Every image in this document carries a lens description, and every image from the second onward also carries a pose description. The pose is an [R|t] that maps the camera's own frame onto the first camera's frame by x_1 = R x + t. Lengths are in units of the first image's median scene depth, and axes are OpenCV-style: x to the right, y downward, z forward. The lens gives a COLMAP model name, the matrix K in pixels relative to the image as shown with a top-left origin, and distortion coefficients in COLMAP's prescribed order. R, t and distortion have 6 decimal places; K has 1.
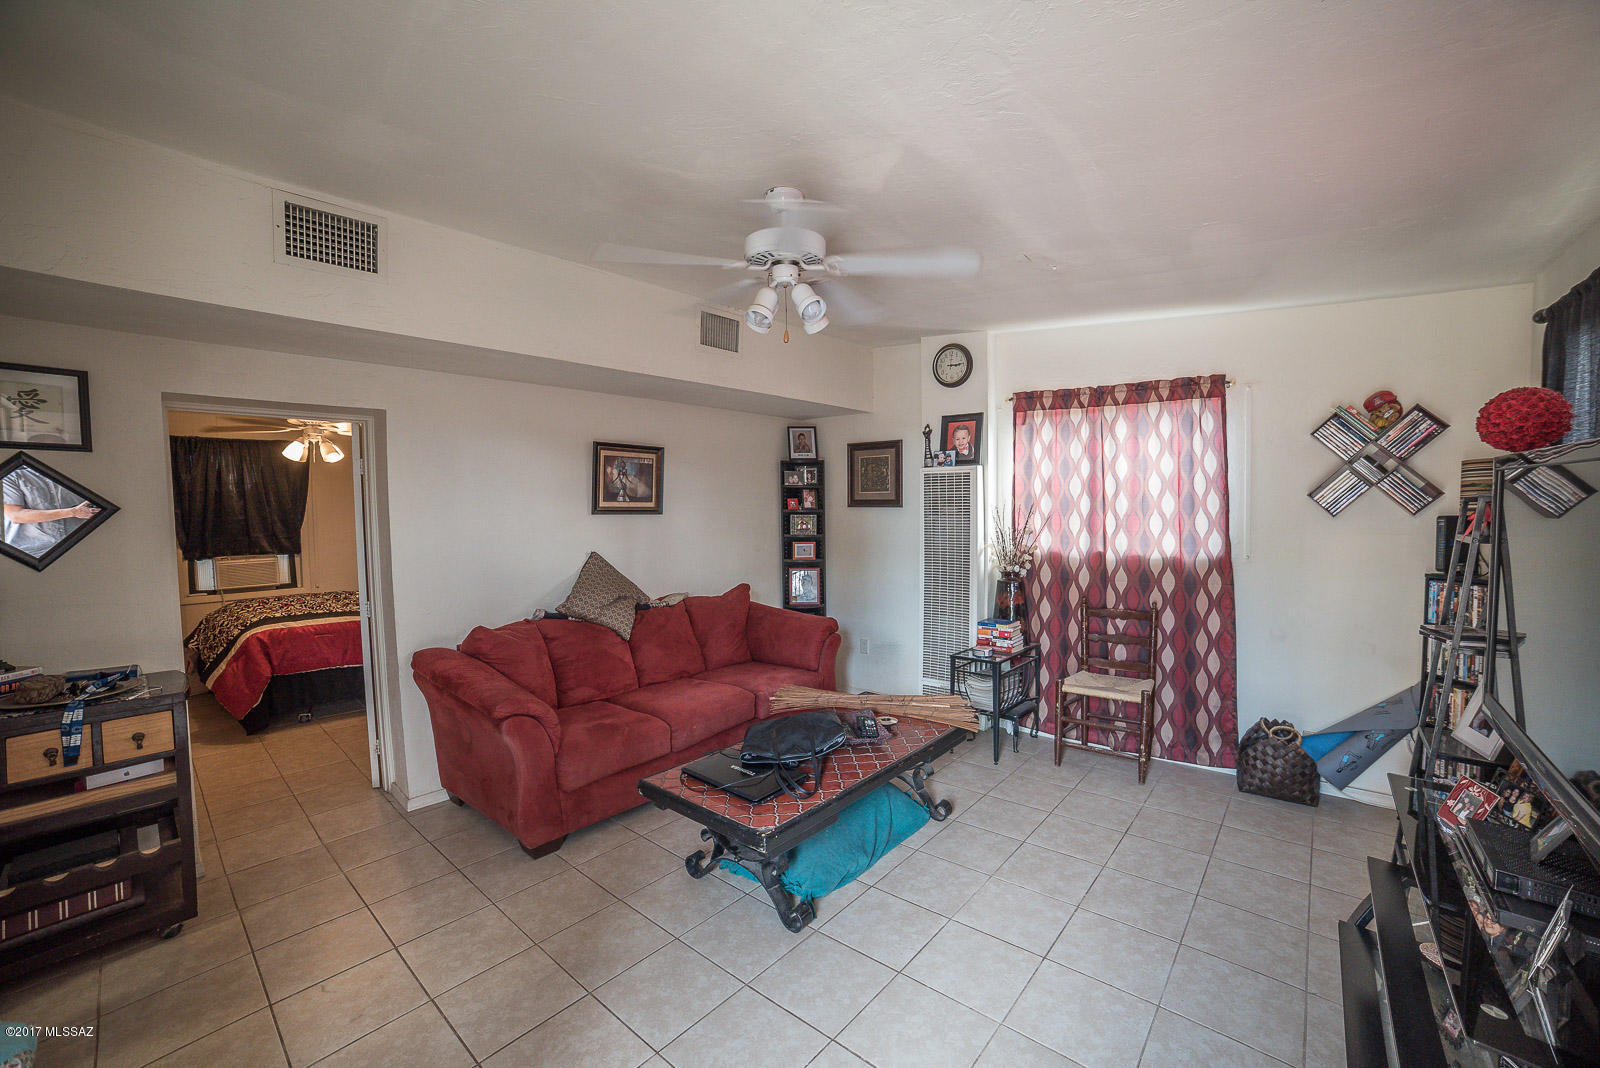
lens RADIAL K [[648.7, 0, 805.5], [0, 648.7, 533.0], [0, 0, 1]] dist [-0.107060, 0.038736]
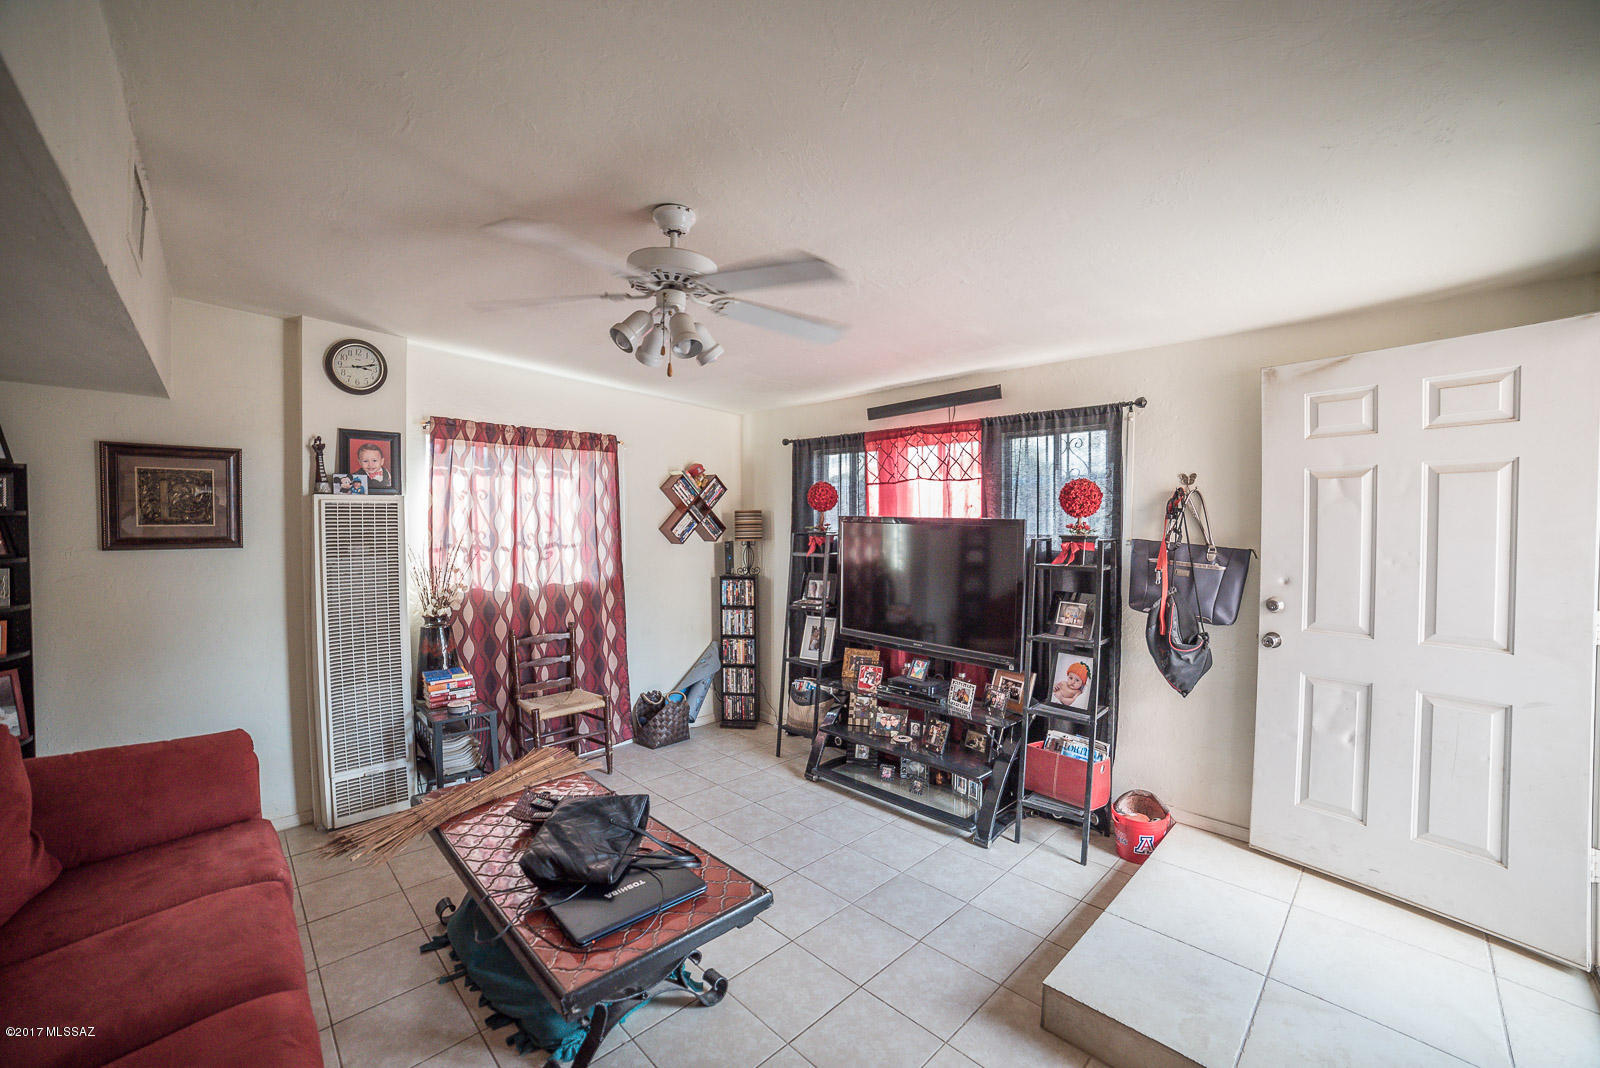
lens RADIAL K [[648.7, 0, 805.5], [0, 648.7, 533.0], [0, 0, 1]] dist [-0.107060, 0.038736]
pose [[0.094782, -0.015364, 0.995379, -0.503331], [0.043731, 0.998980, 0.011255, -0.042408], [-0.994537, 0.042462, 0.095357, 0.400996]]
